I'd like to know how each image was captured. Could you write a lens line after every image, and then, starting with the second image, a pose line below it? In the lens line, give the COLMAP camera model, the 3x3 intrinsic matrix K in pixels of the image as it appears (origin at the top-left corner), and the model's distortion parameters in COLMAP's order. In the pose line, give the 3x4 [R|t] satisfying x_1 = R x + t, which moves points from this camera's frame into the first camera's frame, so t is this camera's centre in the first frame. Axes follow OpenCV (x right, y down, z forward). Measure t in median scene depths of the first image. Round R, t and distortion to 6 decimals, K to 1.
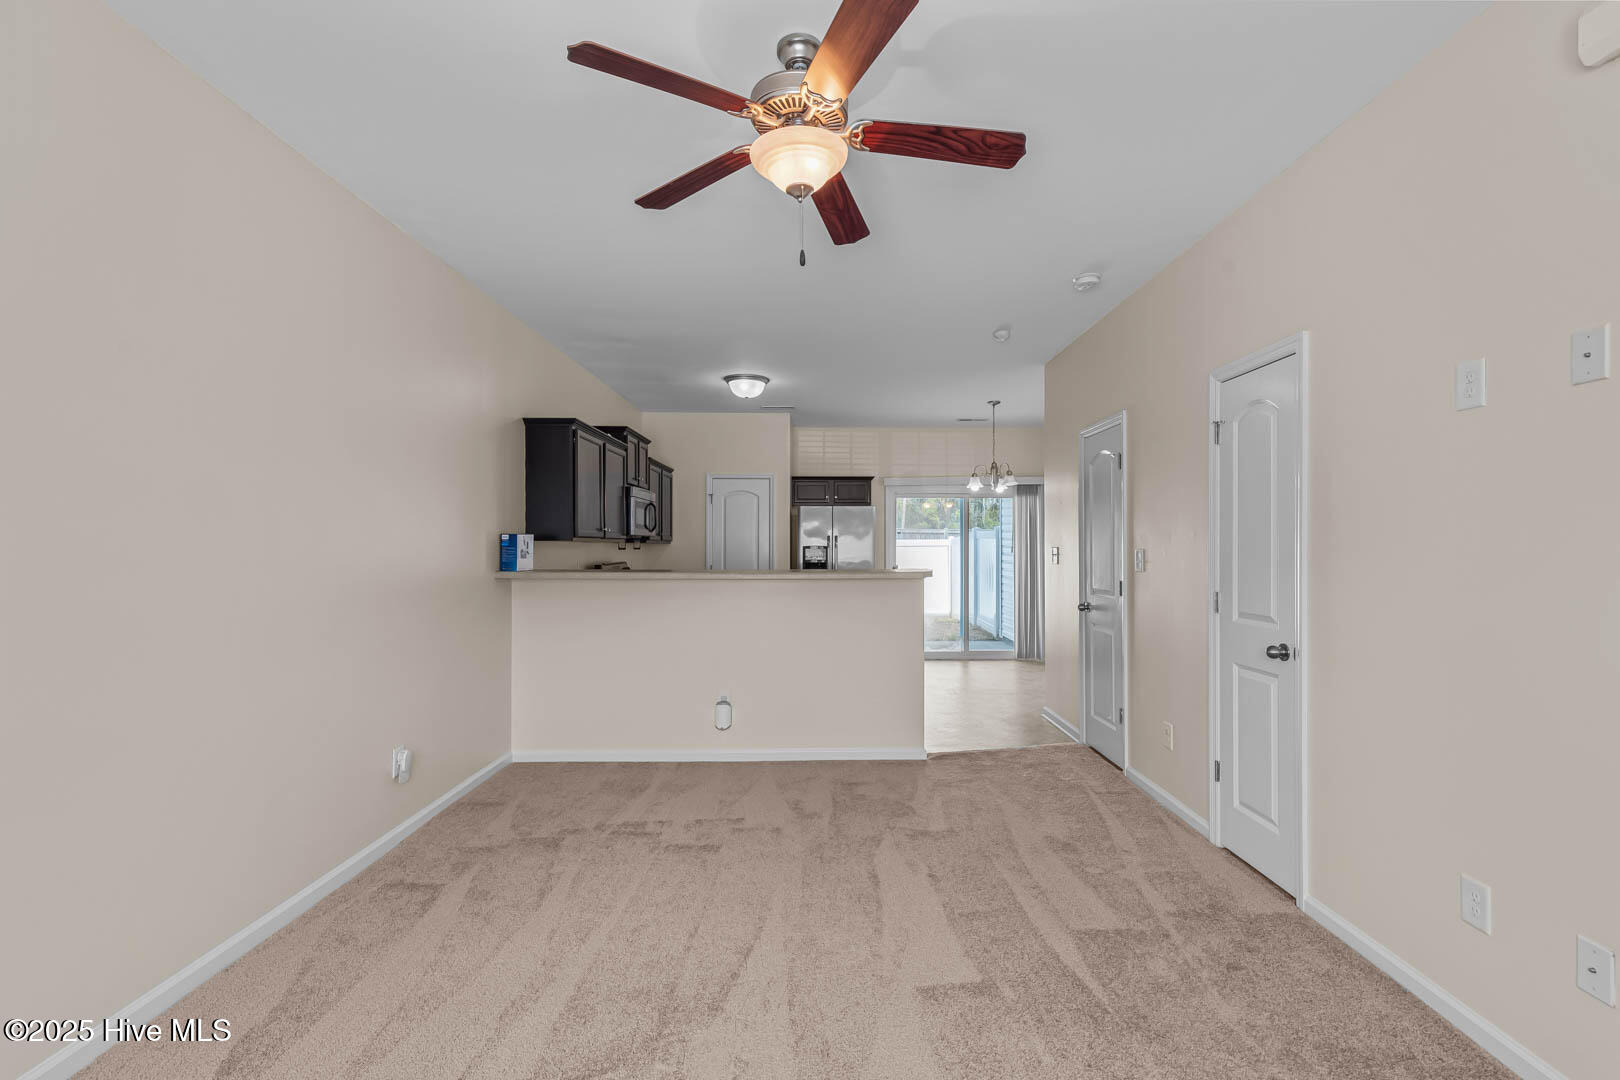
lens RADIAL K [[727.6, 0, 816.1], [0, 727.6, 545.1], [0, 0, 1]] dist [0.012352, -0.006249]
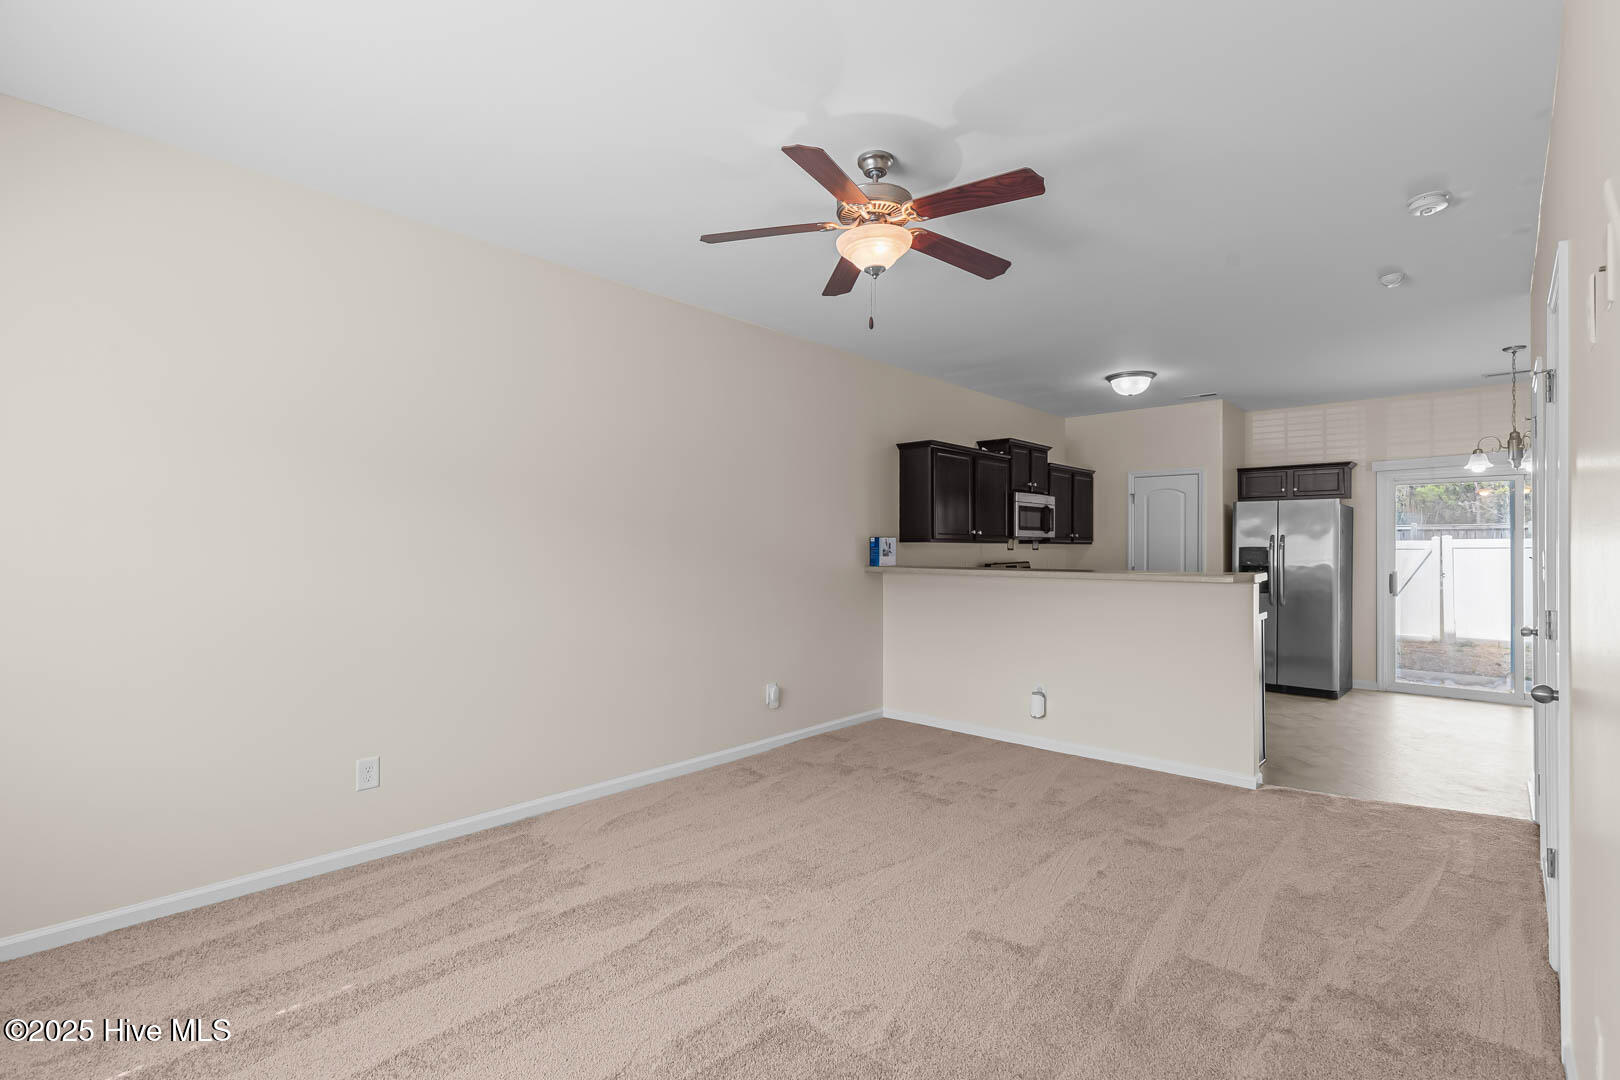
lens RADIAL K [[727.6, 0, 816.1], [0, 727.6, 545.1], [0, 0, 1]] dist [0.012352, -0.006249]
pose [[0.732591, -0.001169, -0.680669, 0.372110], [-0.000418, 0.999998, -0.002167, 0.001775], [0.680670, 0.001872, 0.732588, -0.005789]]
